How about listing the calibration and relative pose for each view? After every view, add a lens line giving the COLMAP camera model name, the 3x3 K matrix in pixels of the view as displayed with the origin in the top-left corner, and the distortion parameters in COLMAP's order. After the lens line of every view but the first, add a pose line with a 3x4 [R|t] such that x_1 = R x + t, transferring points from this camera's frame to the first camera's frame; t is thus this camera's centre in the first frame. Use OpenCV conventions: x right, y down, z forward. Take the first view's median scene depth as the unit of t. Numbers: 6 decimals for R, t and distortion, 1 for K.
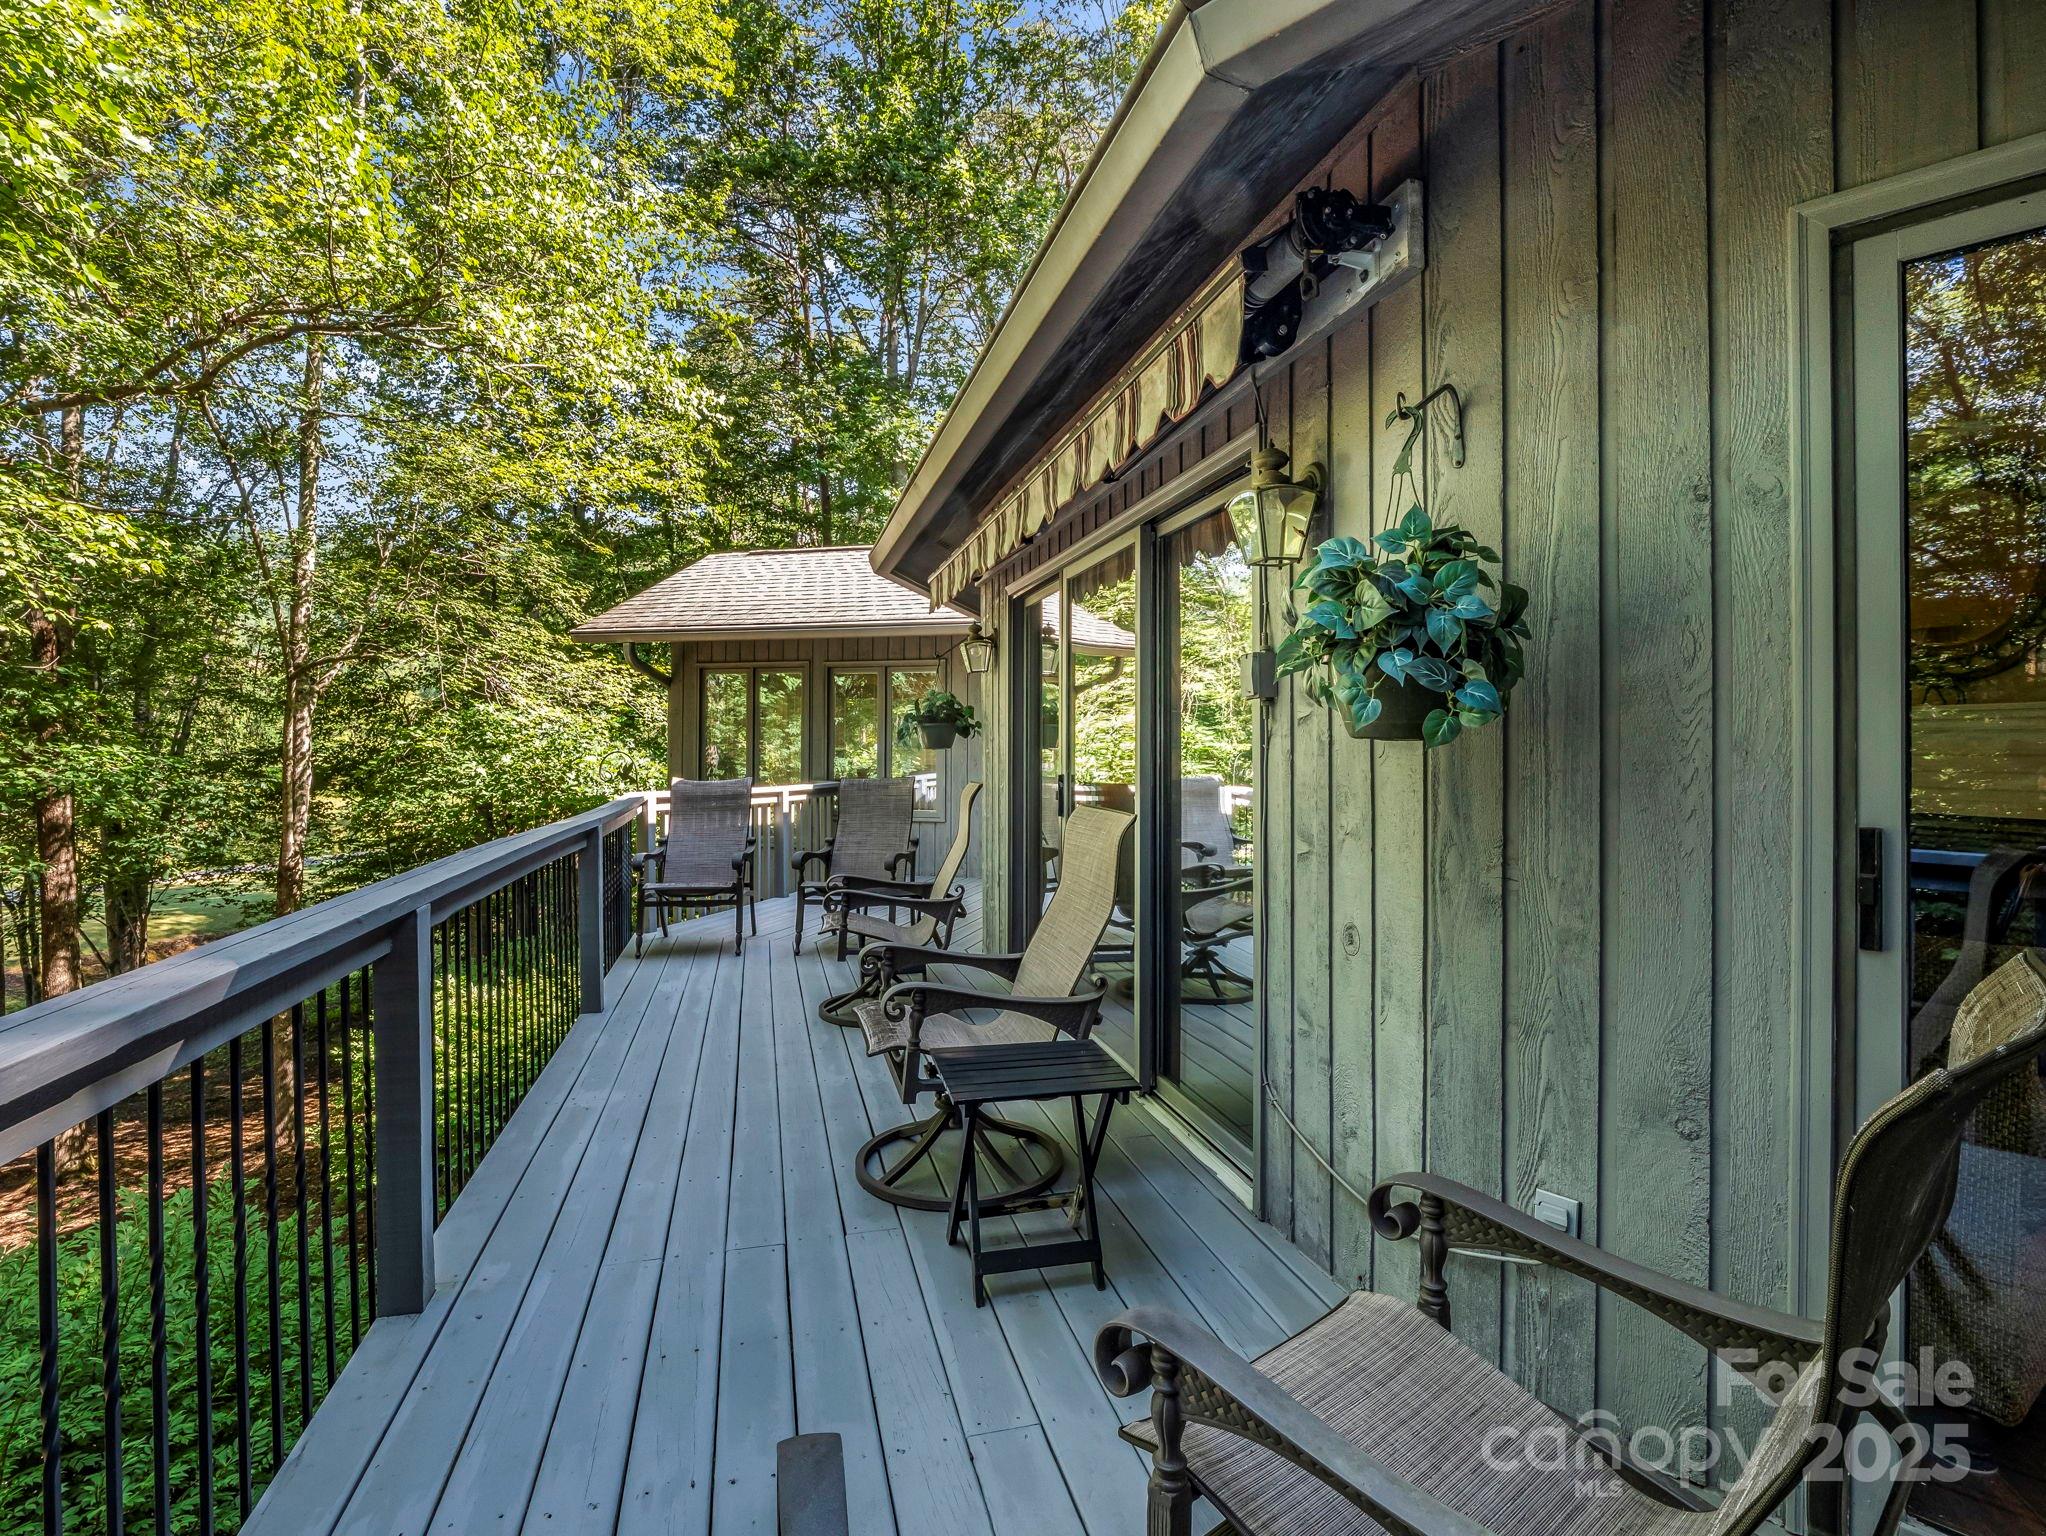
lens RADIAL K [[1028.6, 0, 1029.0], [0, 1028.6, 764.2], [0, 0, 1]] dist [-0.000902, -0.000726]
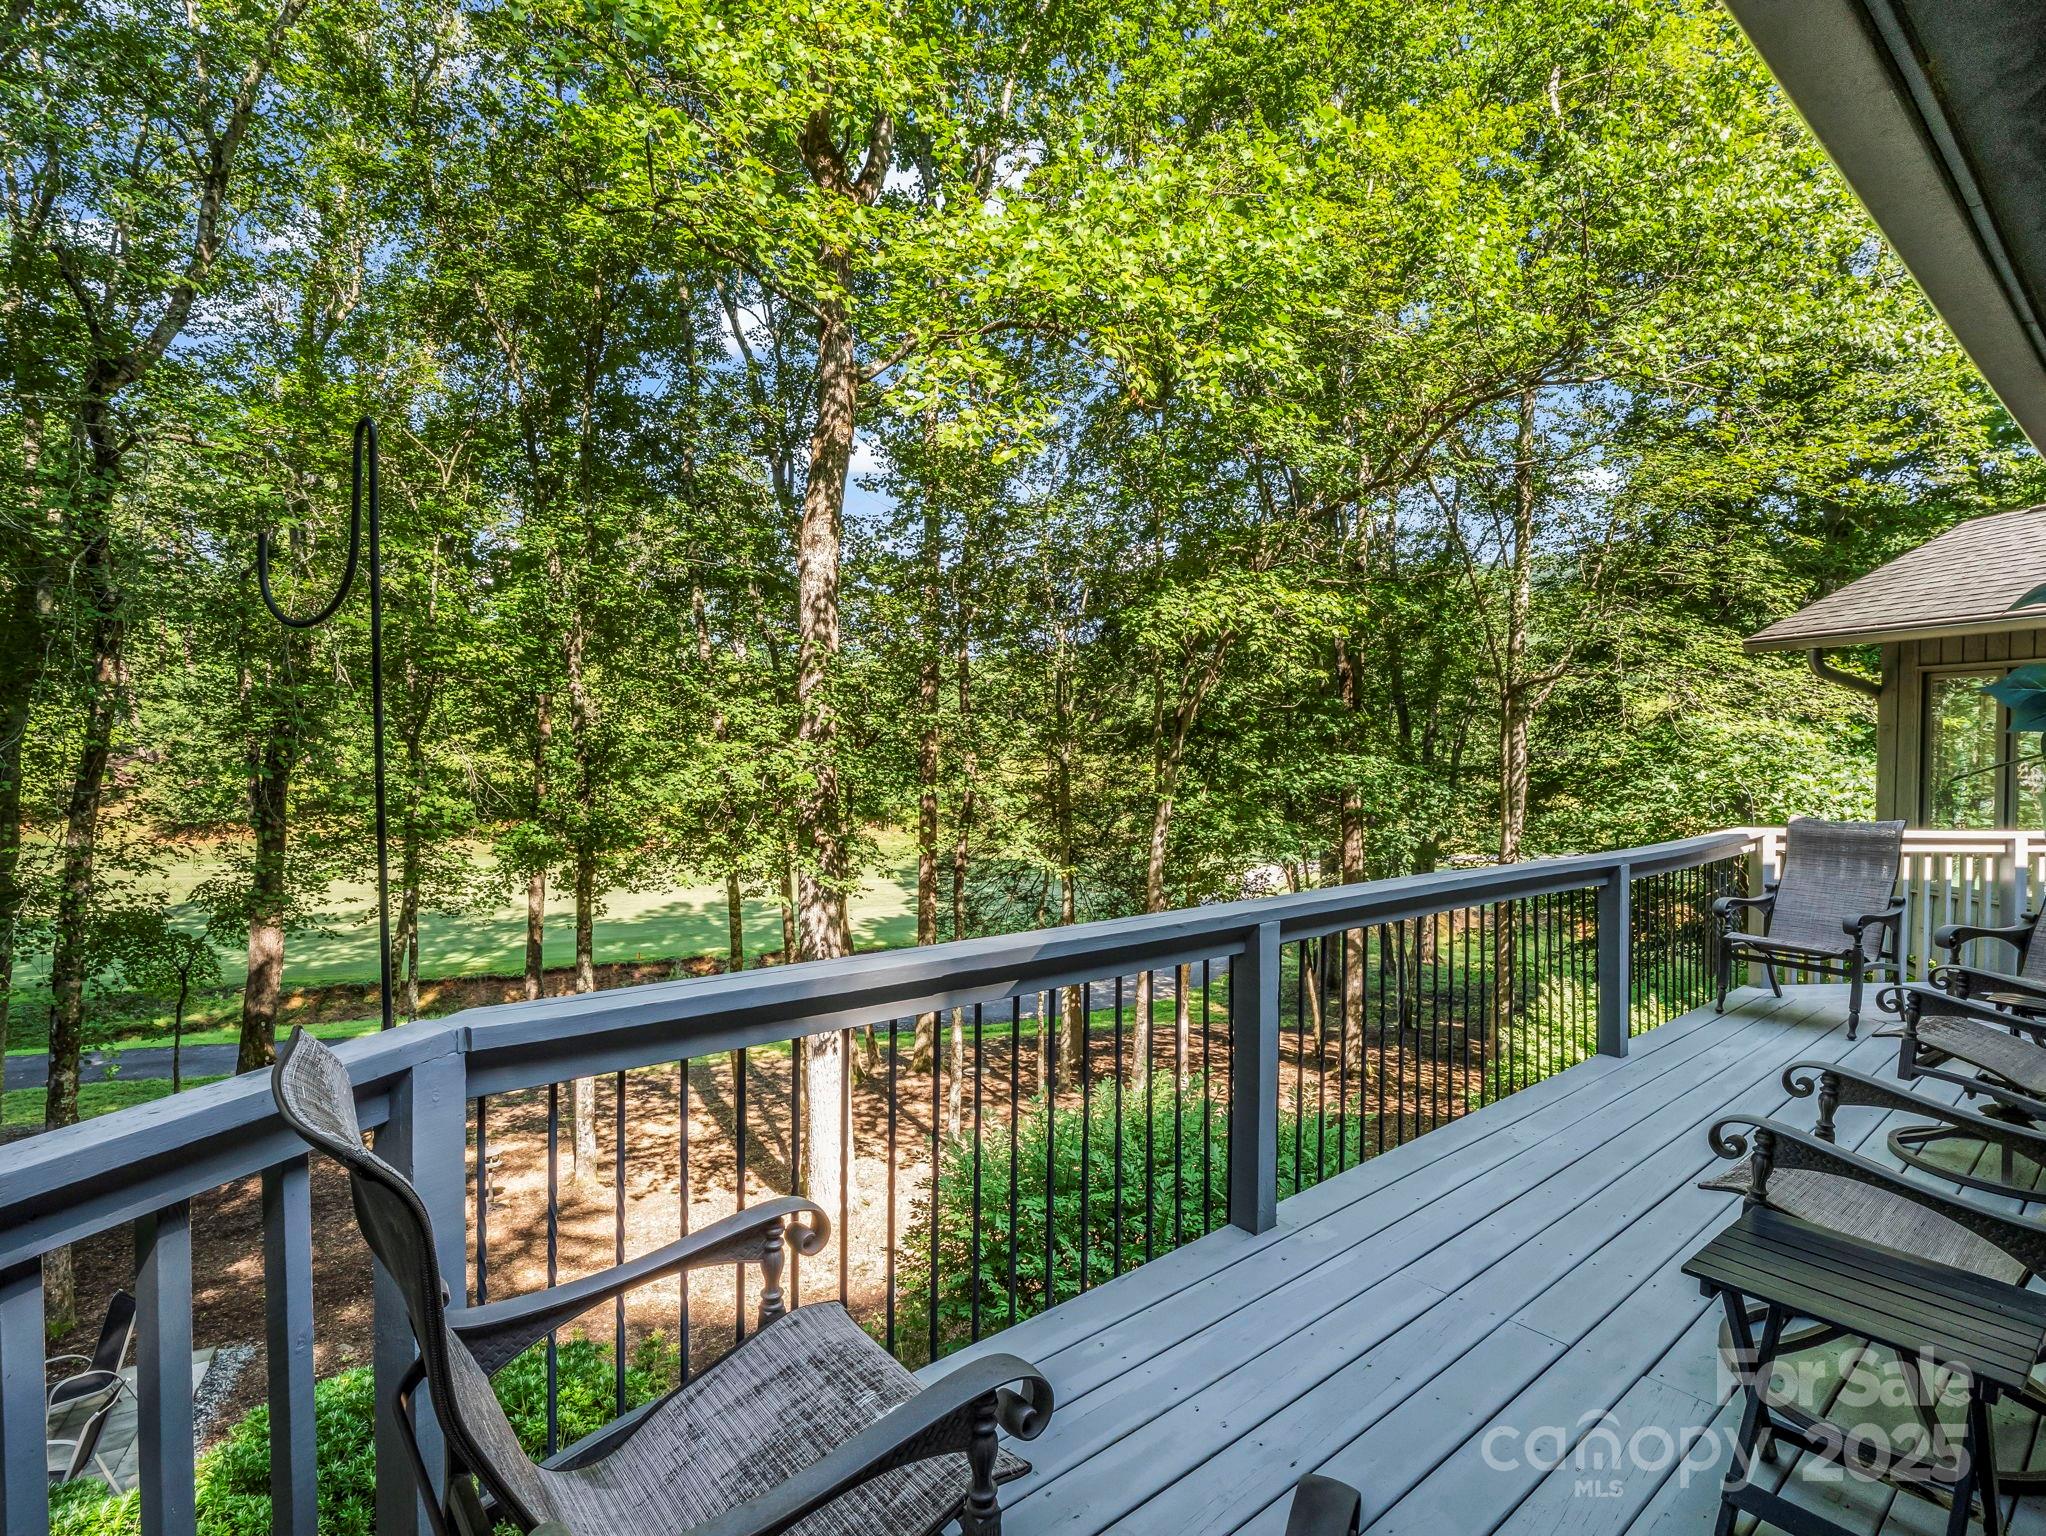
lens RADIAL K [[1028.6, 0, 1032.0], [0, 1028.6, 760.6], [0, 0, 1]] dist [-0.000902, -0.000726]
pose [[0.431411, 0.022427, -0.901877, 0.101613], [-0.026699, 0.999570, 0.012085, -0.016606], [0.901761, 0.018865, 0.431824, 0.039819]]
